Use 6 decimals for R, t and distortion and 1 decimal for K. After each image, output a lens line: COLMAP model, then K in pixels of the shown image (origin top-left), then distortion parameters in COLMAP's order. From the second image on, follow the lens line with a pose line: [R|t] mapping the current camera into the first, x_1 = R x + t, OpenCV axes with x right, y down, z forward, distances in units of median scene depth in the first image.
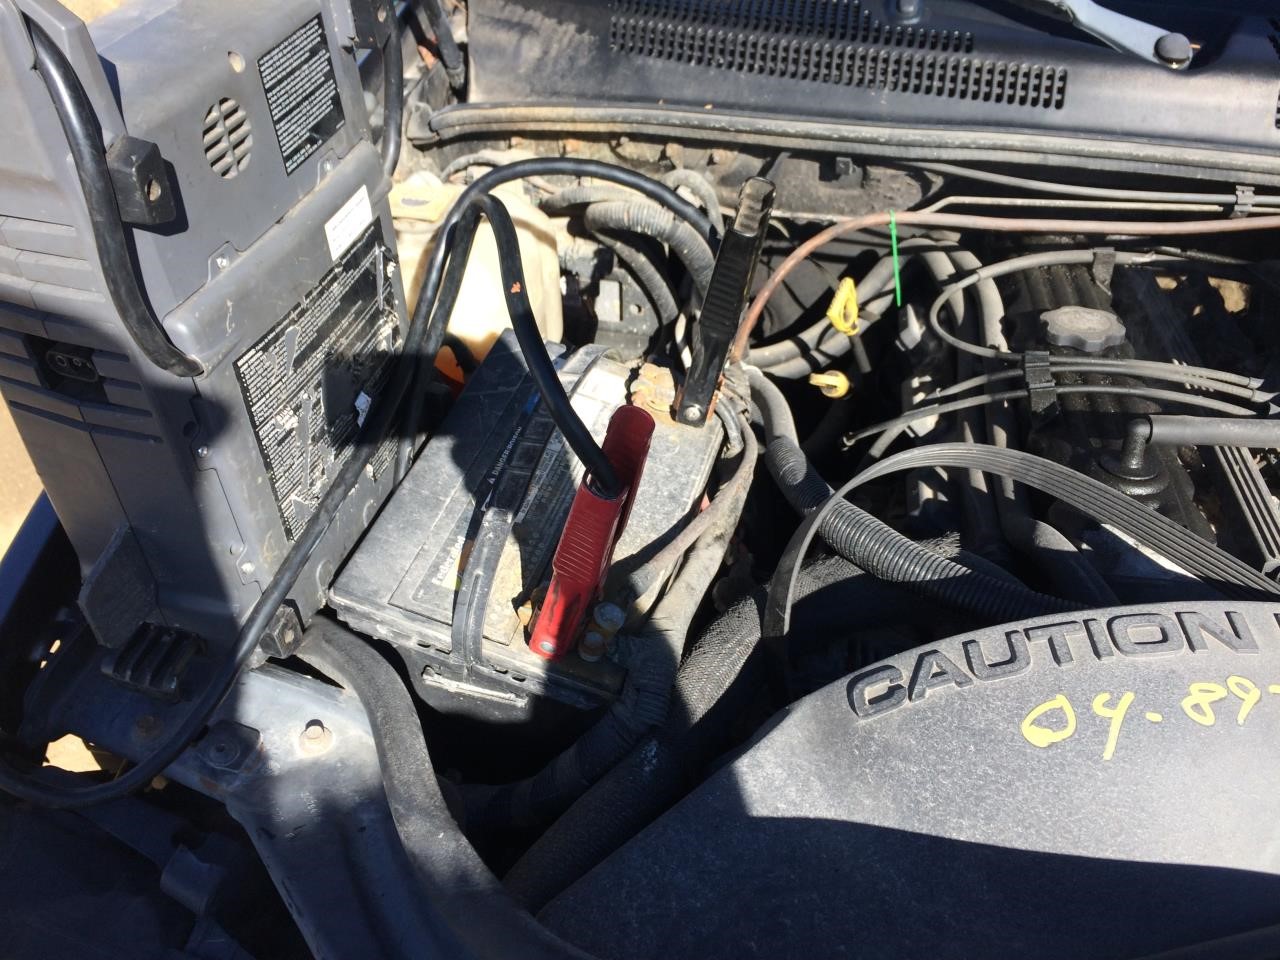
lens RADIAL K [[1131.9, 0, 640.0], [0, 1131.9, 480.0], [0, 0, 1]] dist [0.118358, -0.106766]
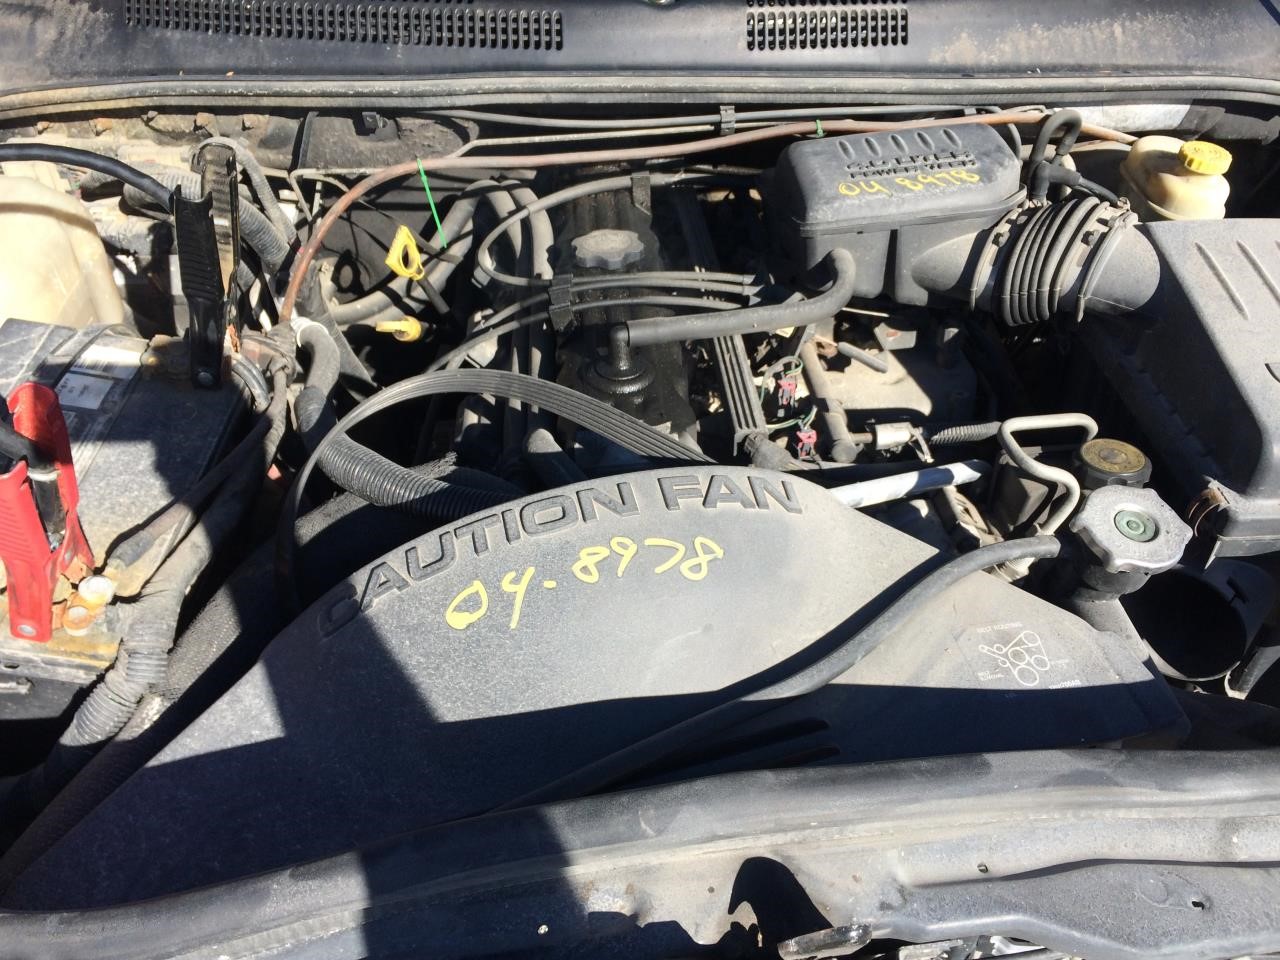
lens RADIAL K [[1129.1, 0, 640.3], [0, 1129.1, 441.1], [0, 0, 1]] dist [0.135516, -0.162202]
pose [[0.971785, -0.157884, 0.175232, 0.188175], [0.155655, 0.987456, 0.026483, 0.024967], [-0.177216, 0.001540, 0.984171, -0.070225]]
